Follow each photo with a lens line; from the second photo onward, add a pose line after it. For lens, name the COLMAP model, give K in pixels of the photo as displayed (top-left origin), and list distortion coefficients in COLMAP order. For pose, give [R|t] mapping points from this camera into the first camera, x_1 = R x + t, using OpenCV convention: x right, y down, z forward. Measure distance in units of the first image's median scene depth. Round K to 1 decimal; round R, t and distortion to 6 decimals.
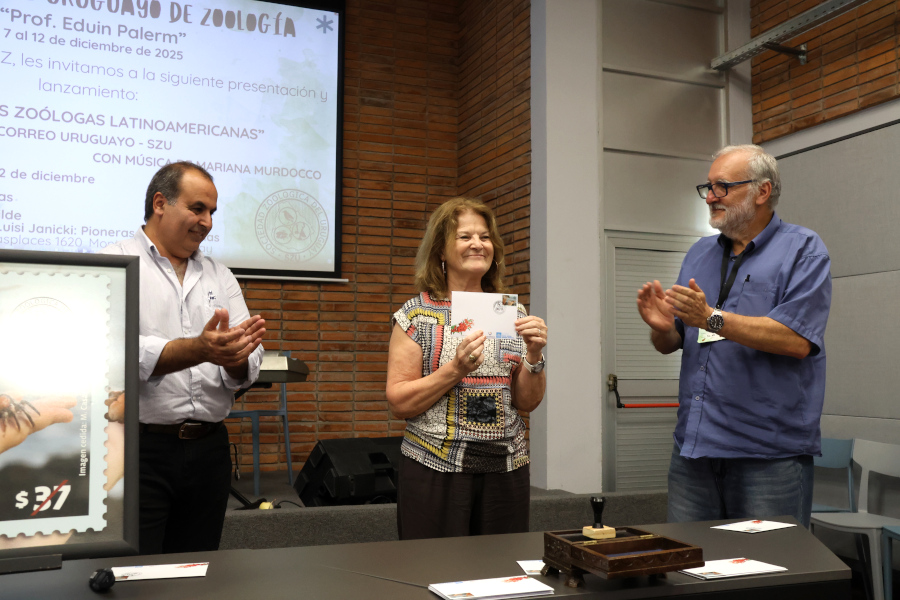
lens RADIAL K [[890.6, 0, 454.3], [0, 890.6, 306.0], [0, 0, 1]] dist [-0.093509, 0.219656]
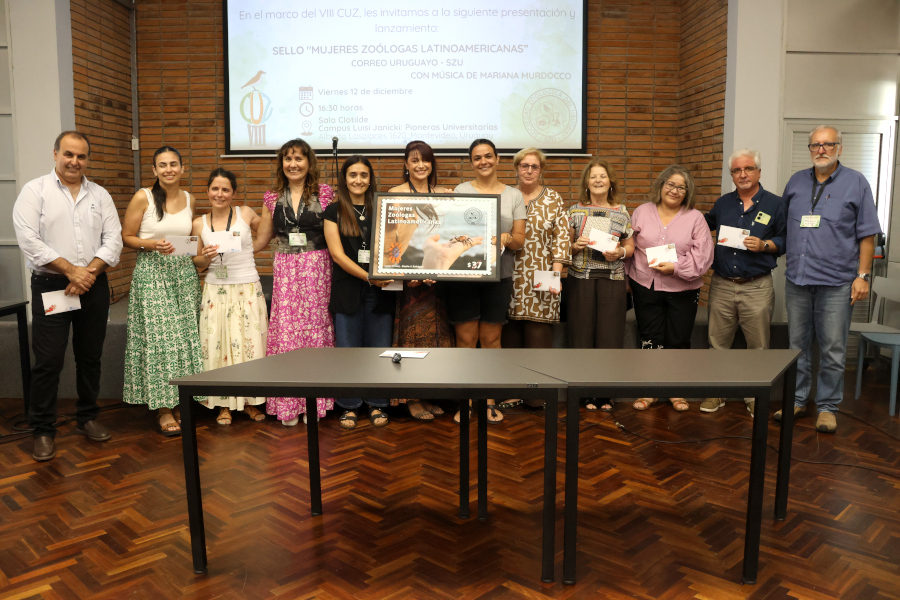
lens RADIAL K [[765.2, 0, 451.8], [0, 765.2, 301.0], [0, 0, 1]] dist [-0.153078, 0.137264]
pose [[0.933771, 0.046231, -0.354872, 0.107314], [0.029208, 0.978467, 0.204324, -0.056922], [0.356677, -0.201157, 0.912314, -0.176863]]
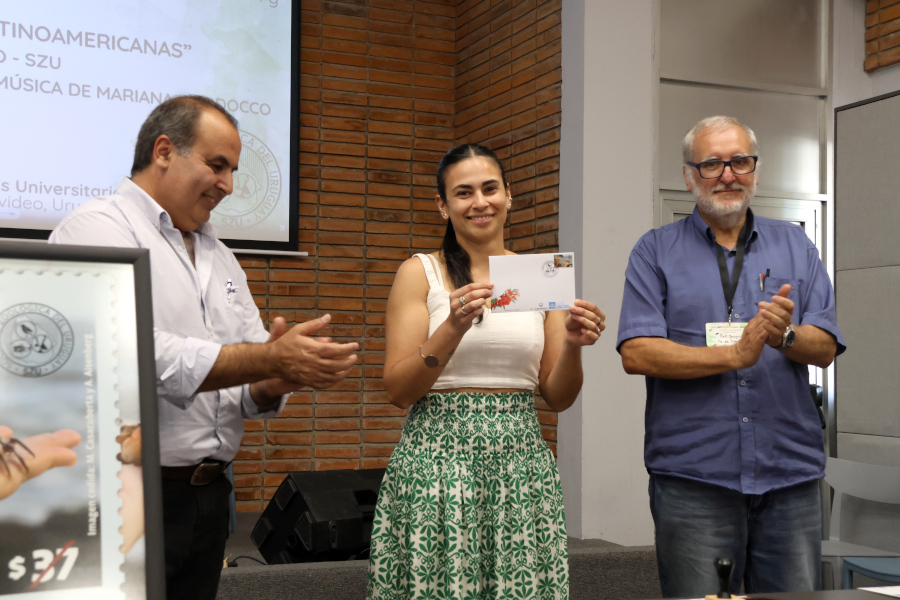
lens RADIAL K [[1230.0, 0, 450.0], [0, 1230.0, 300.0], [0, 0, 1]] dist [0.063964, 0.427501]
pose [[0.999483, 0.006304, 0.031518, -0.035868], [-0.006827, 0.999840, 0.016517, -0.008733], [-0.031409, -0.016723, 0.999367, -0.026079]]
